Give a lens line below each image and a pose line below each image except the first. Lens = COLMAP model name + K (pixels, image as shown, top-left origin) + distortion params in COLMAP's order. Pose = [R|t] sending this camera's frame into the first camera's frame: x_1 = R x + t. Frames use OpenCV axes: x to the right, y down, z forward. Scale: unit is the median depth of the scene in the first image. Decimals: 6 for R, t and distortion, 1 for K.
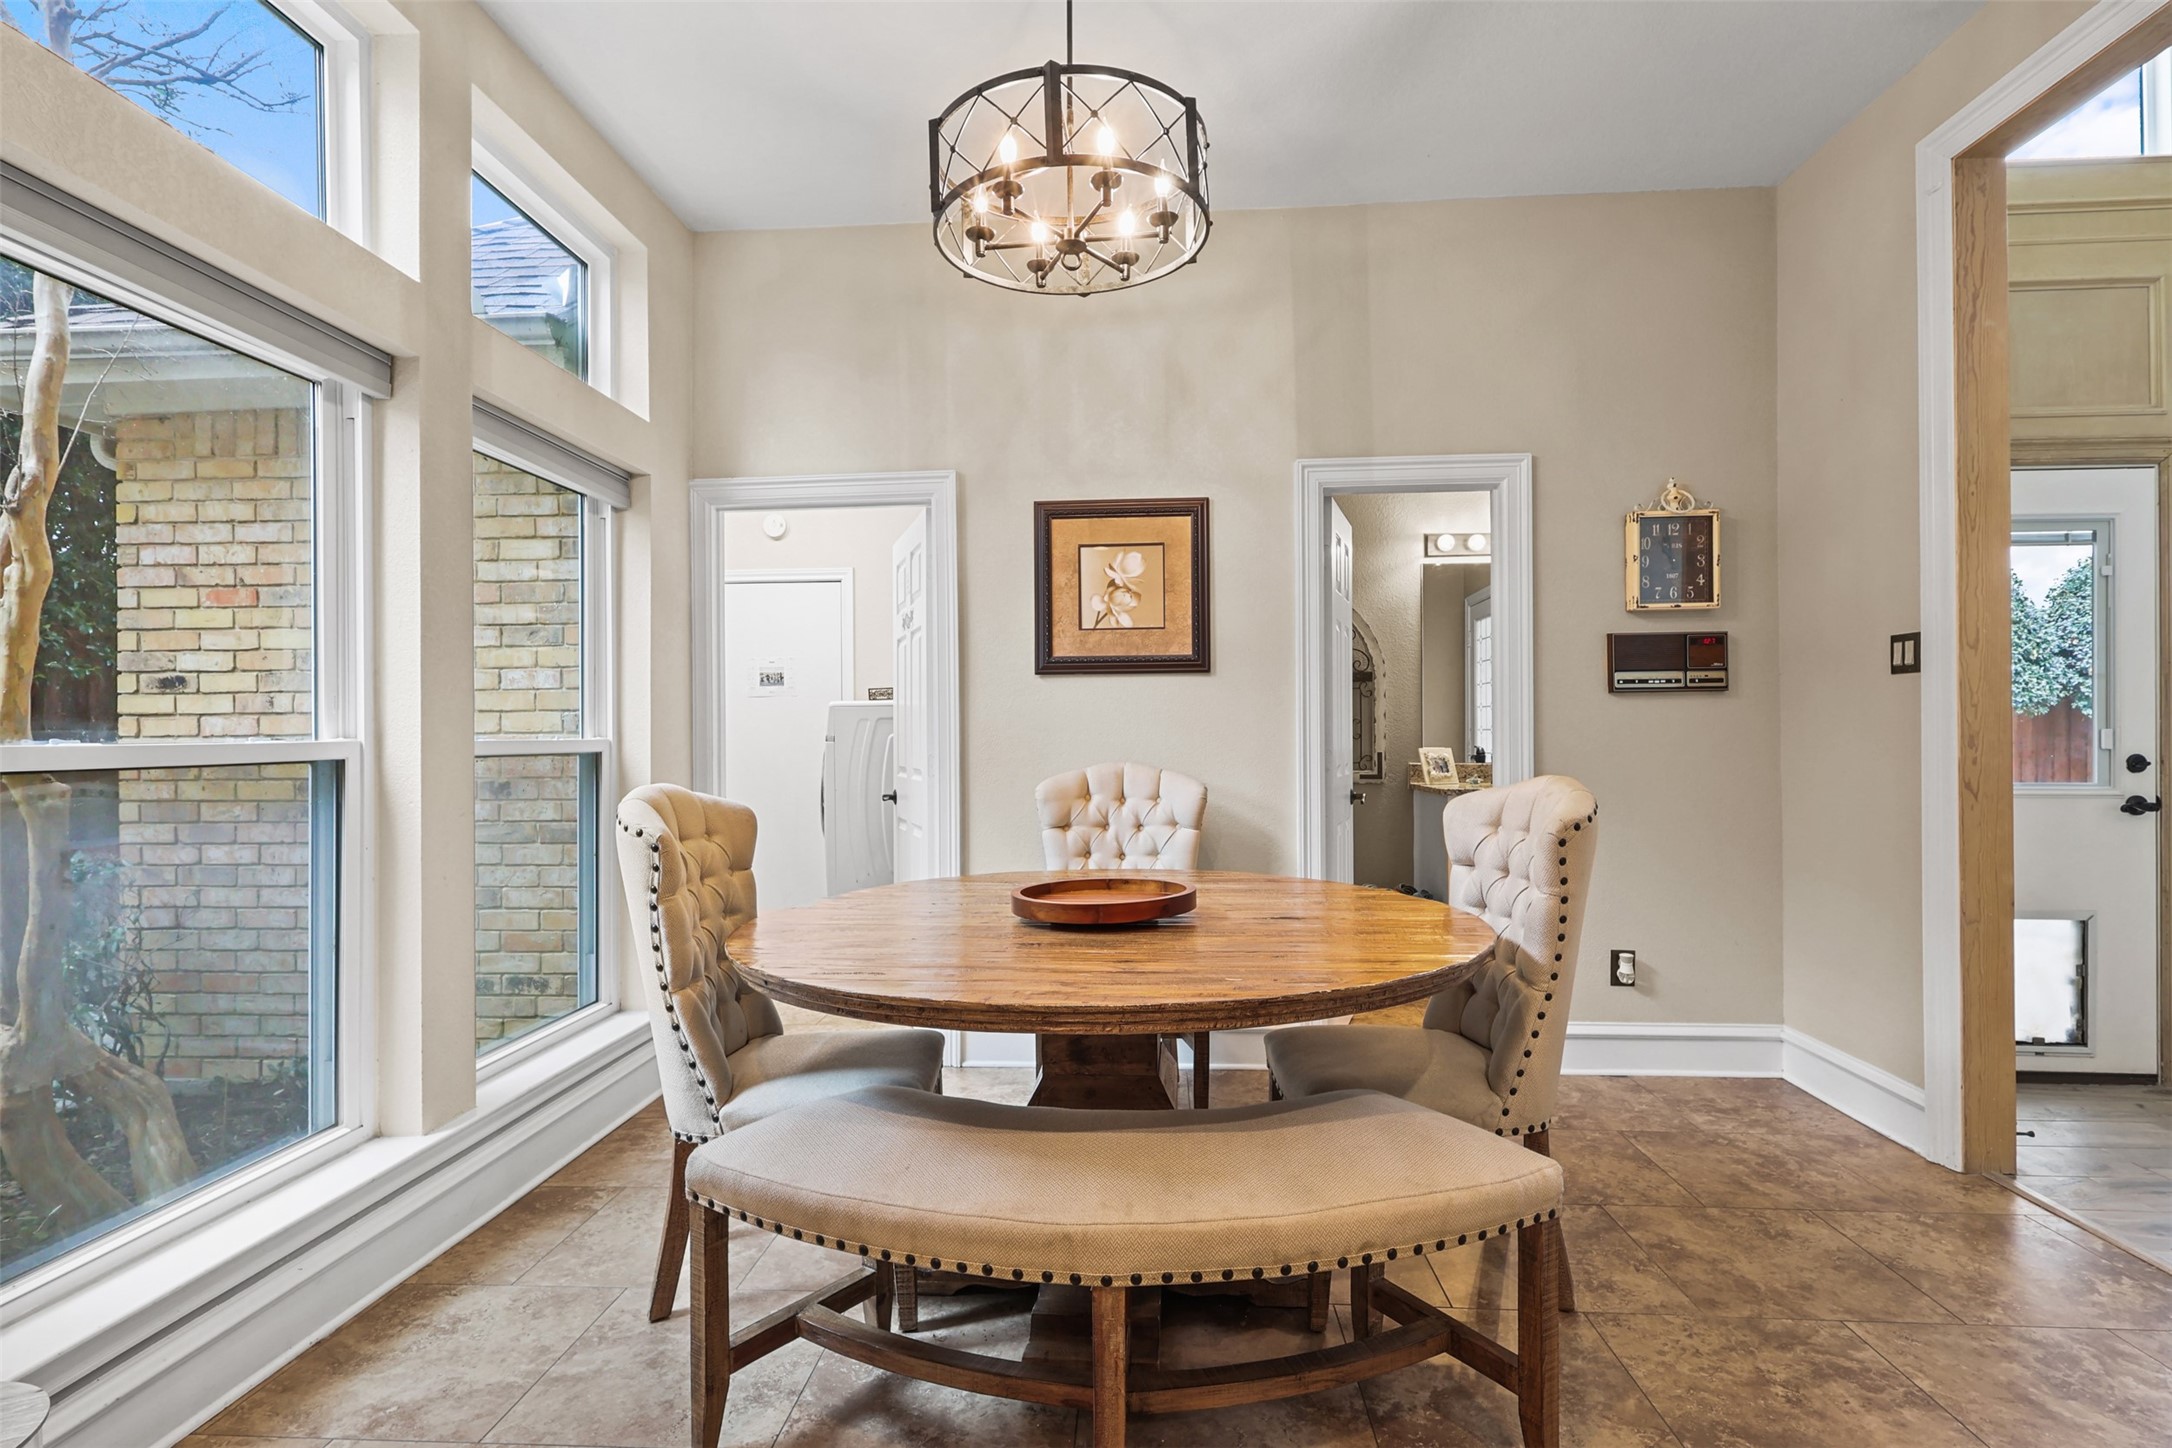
lens RADIAL K [[1076.5, 0, 1093.7], [0, 1076.5, 731.8], [0, 0, 1]] dist [0.004400, 0.000604]
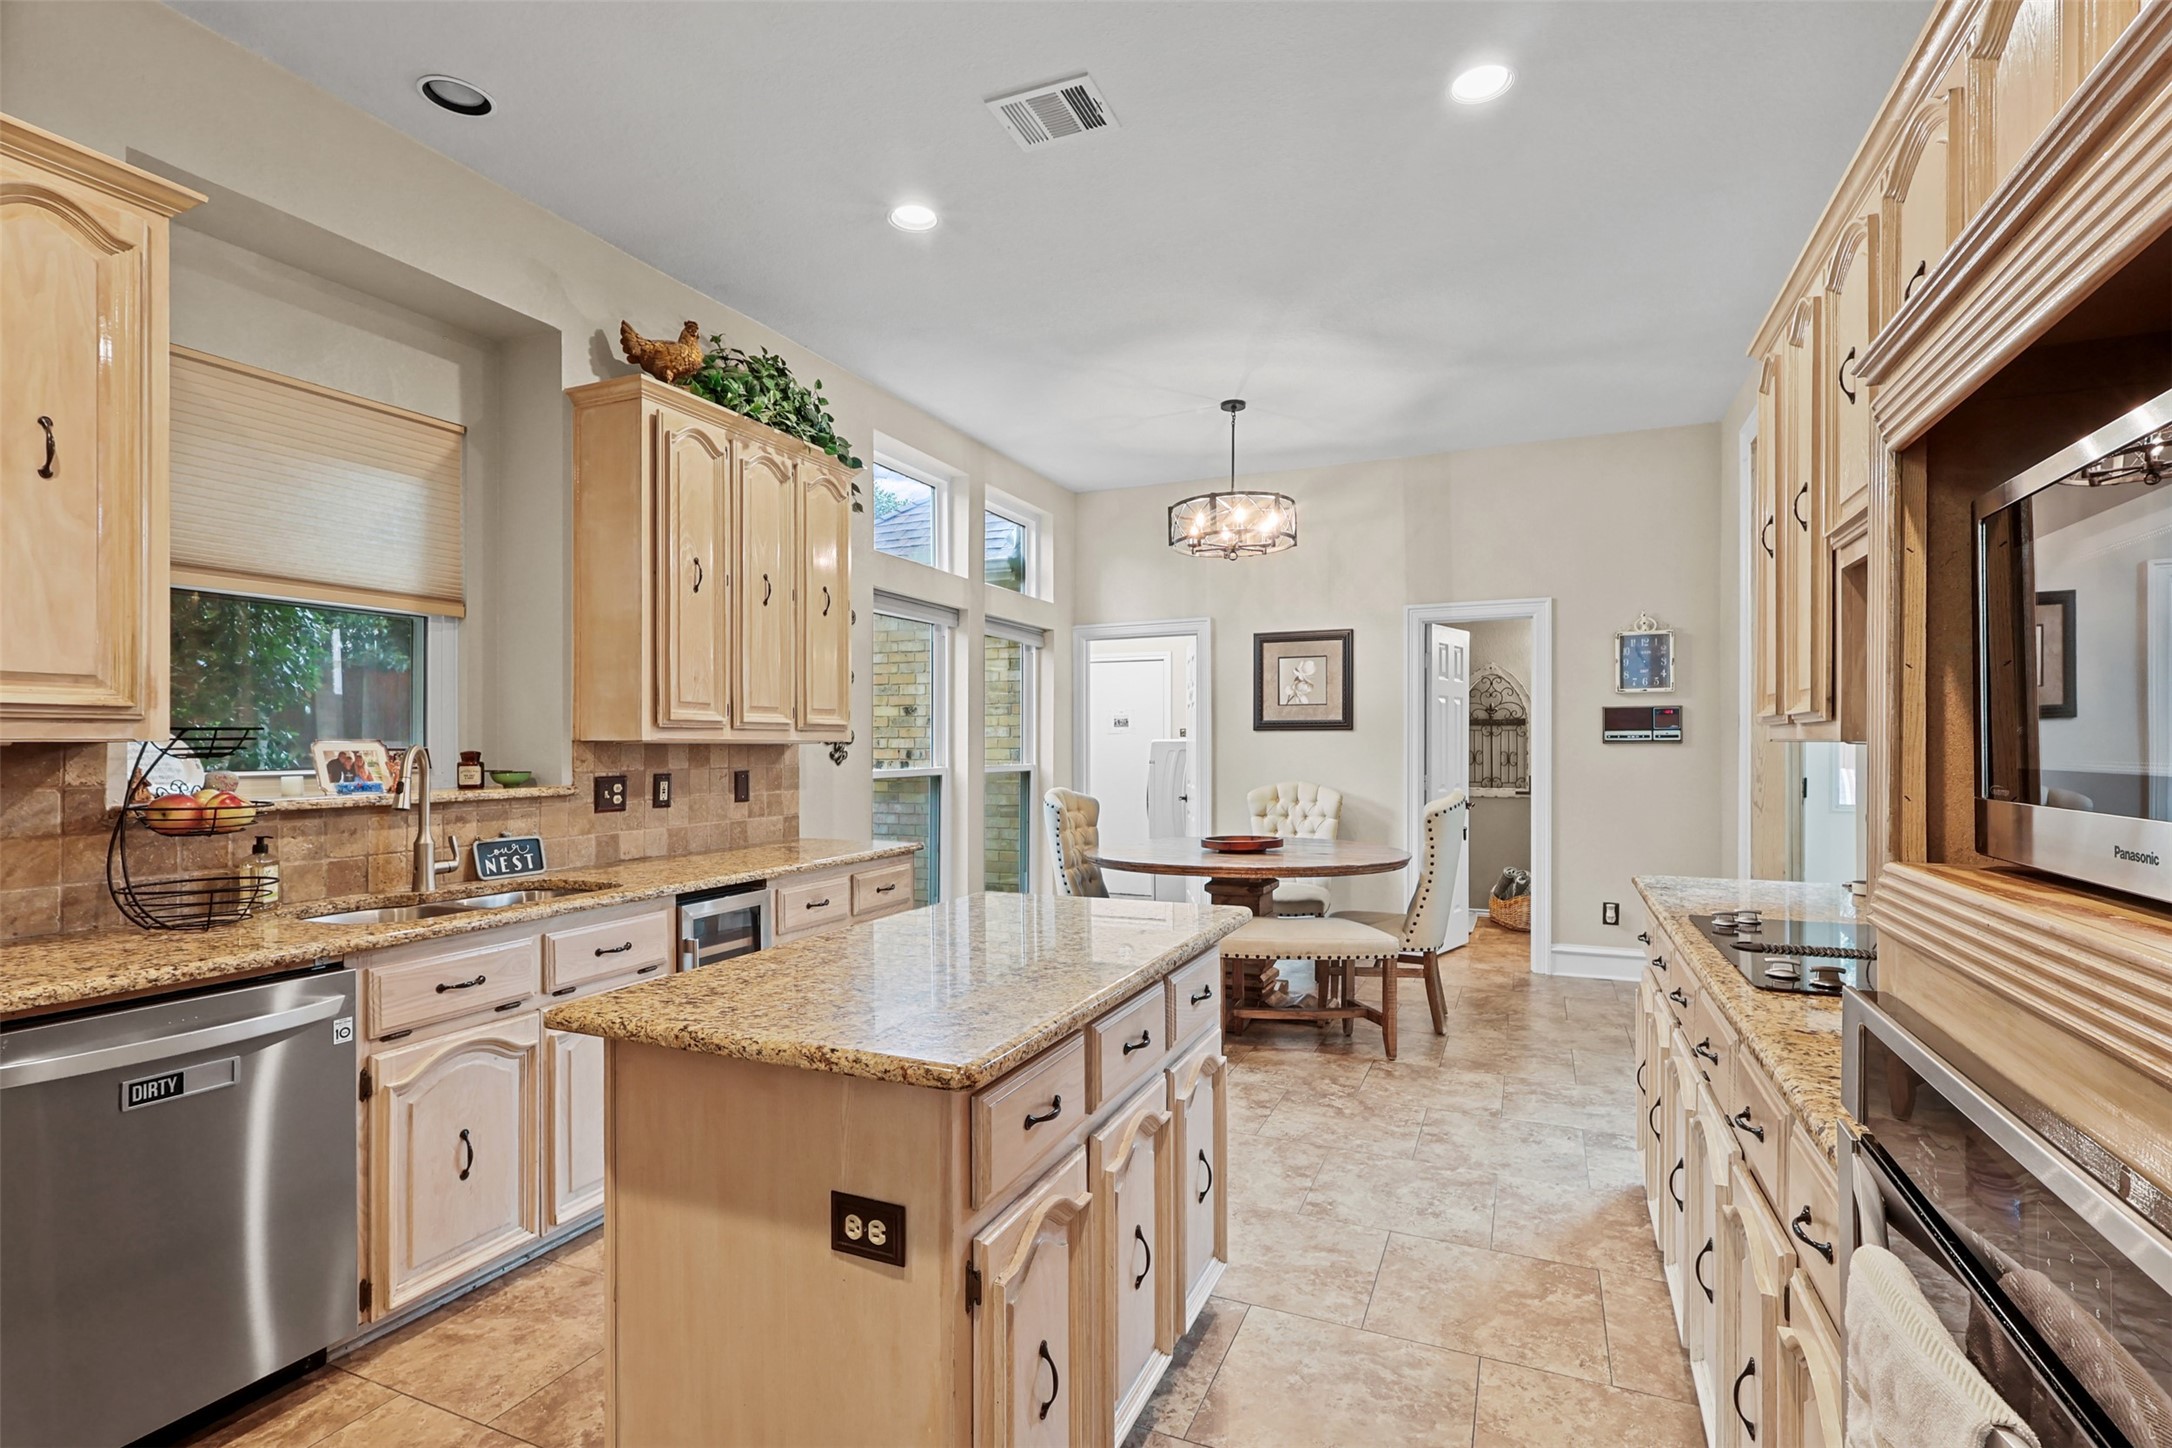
lens RADIAL K [[1026.3, 0, 1088.7], [0, 1026.3, 750.8], [0, 0, 1]] dist [-0.000980, -0.000017]
pose [[0.941319, 0.008306, -0.337416, 0.267578], [-0.005362, 0.999939, 0.009656, -0.035355], [0.337475, -0.007280, 0.941306, -0.705648]]
